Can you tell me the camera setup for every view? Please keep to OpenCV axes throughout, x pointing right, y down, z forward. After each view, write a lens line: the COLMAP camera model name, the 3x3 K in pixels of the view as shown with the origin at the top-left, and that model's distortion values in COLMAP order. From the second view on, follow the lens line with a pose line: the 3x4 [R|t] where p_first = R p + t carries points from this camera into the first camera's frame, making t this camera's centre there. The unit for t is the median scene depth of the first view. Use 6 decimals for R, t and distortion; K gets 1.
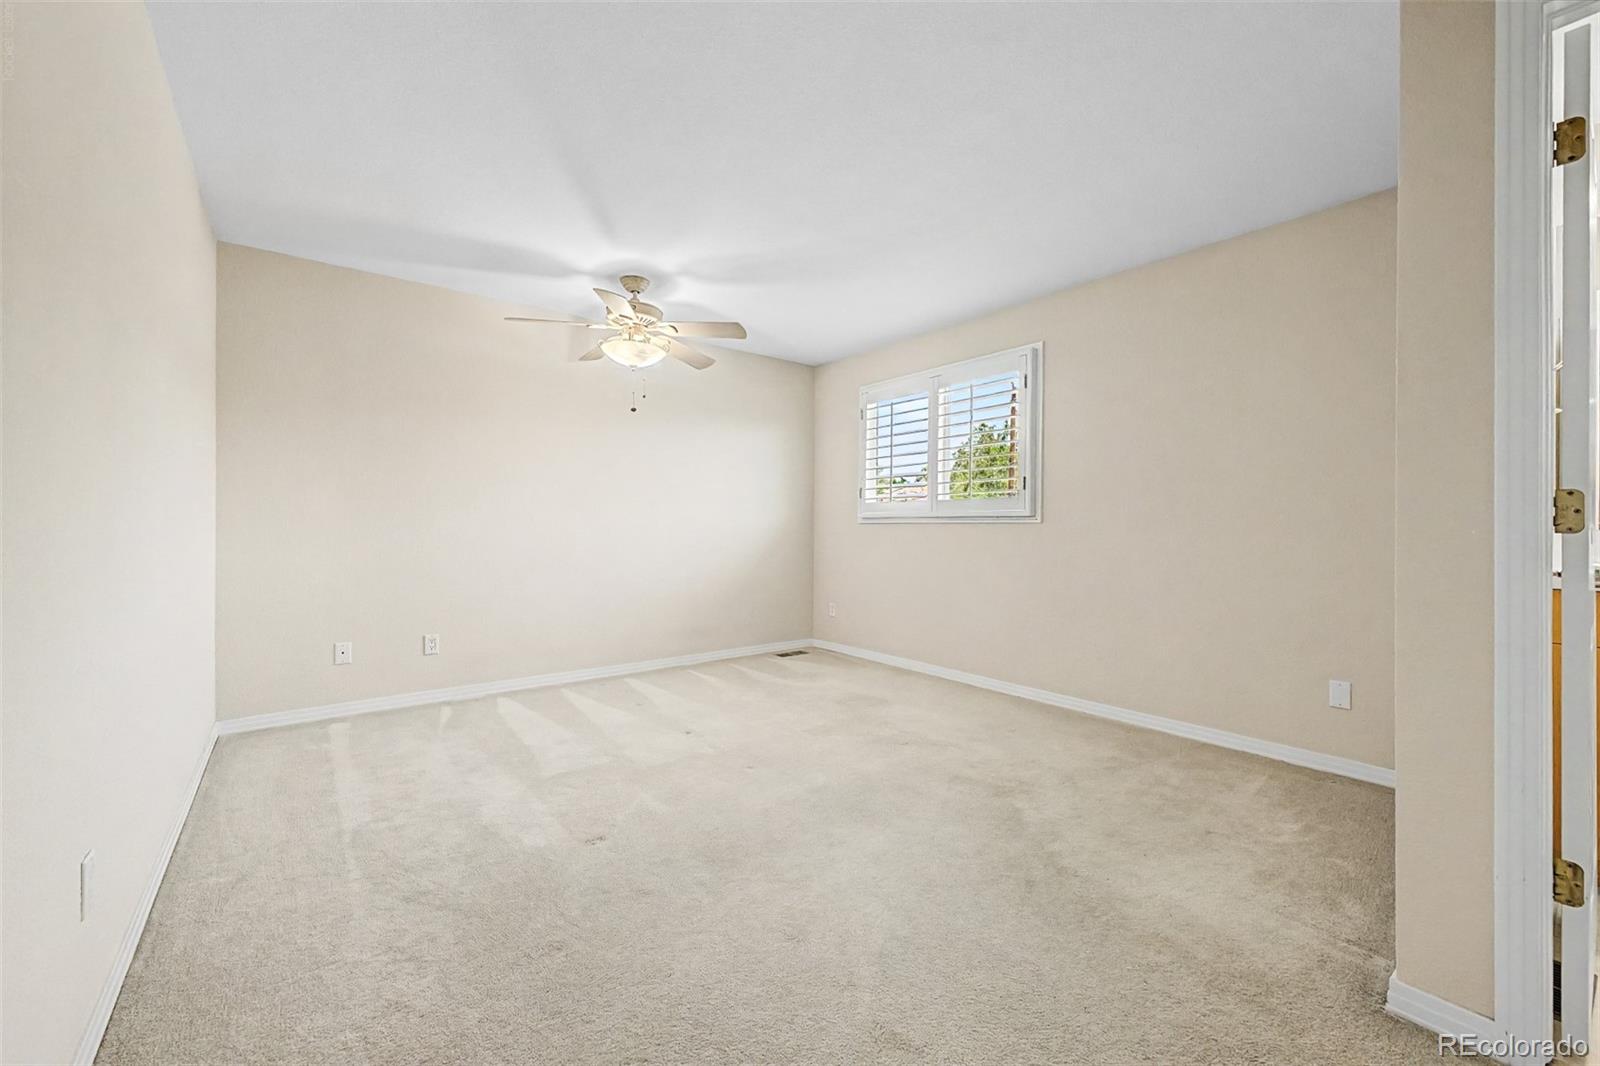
lens RADIAL K [[629.6, 0, 799.2], [0, 629.6, 529.6], [0, 0, 1]] dist [0.023569, -0.009167]
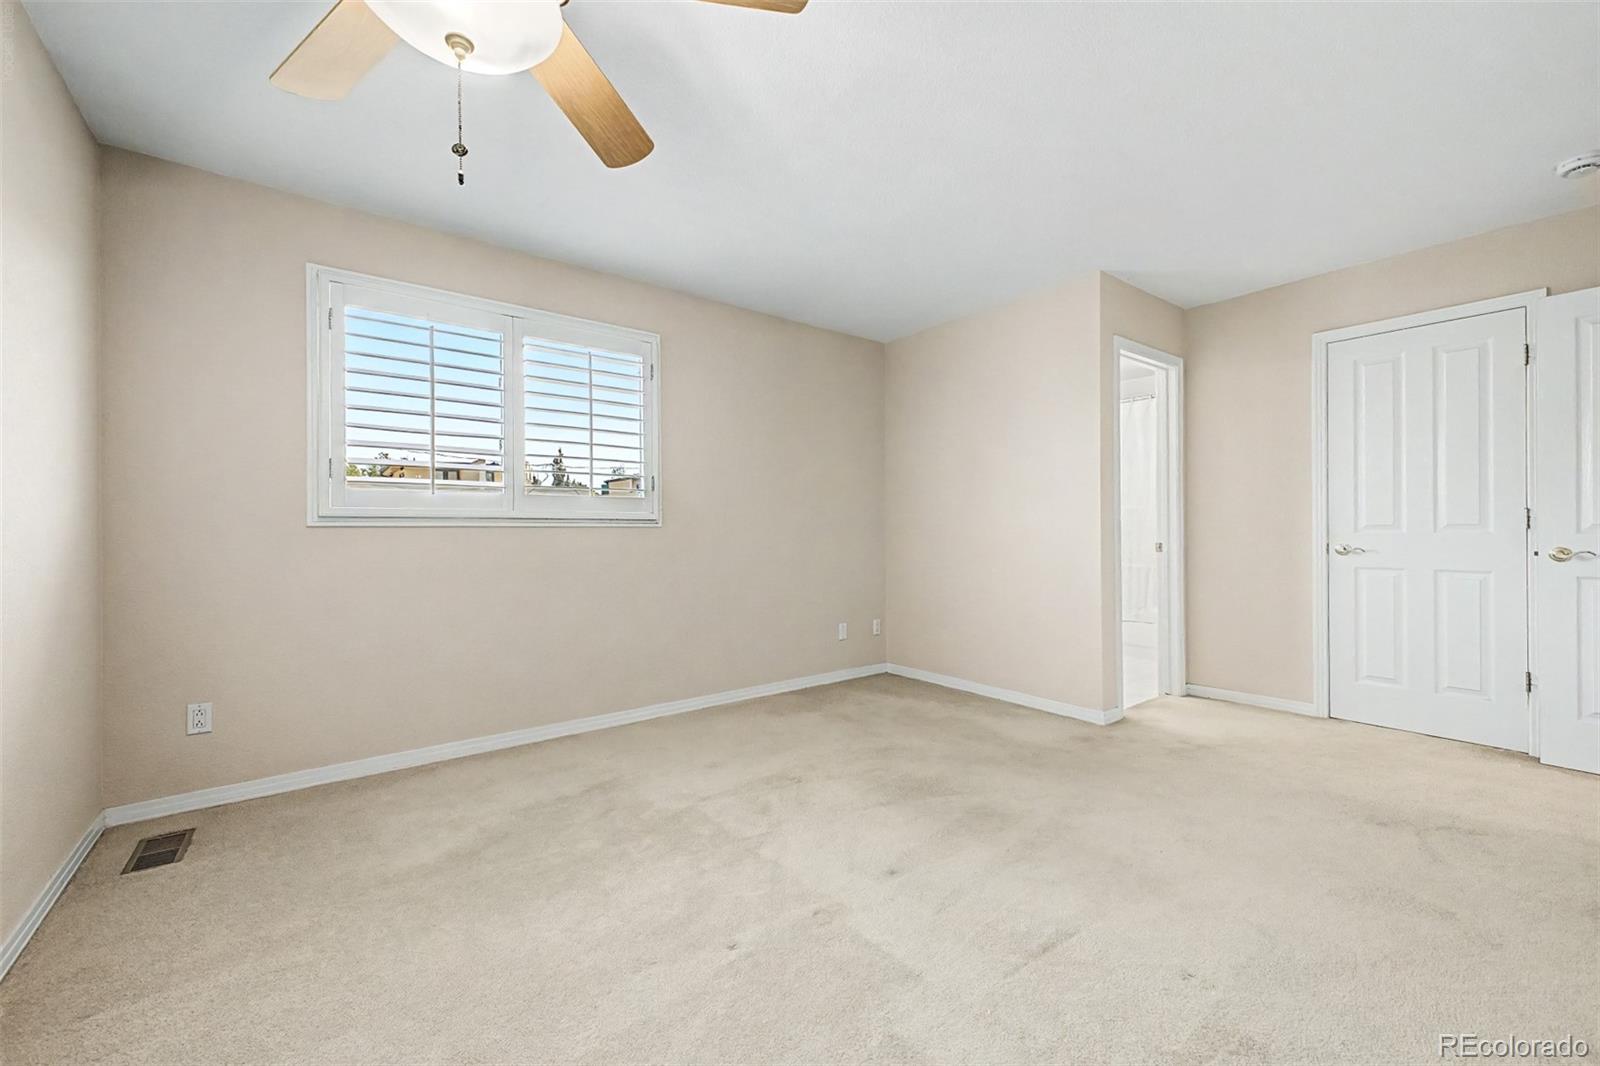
lens RADIAL K [[629.6, 0, 799.2], [0, 629.6, 529.6], [0, 0, 1]] dist [0.023569, -0.009167]
pose [[0.007087, 0.001901, 0.999973, -0.548176], [0.010165, 0.999946, -0.001973, -0.002474], [-0.999923, 0.010178, 0.007067, 0.769586]]
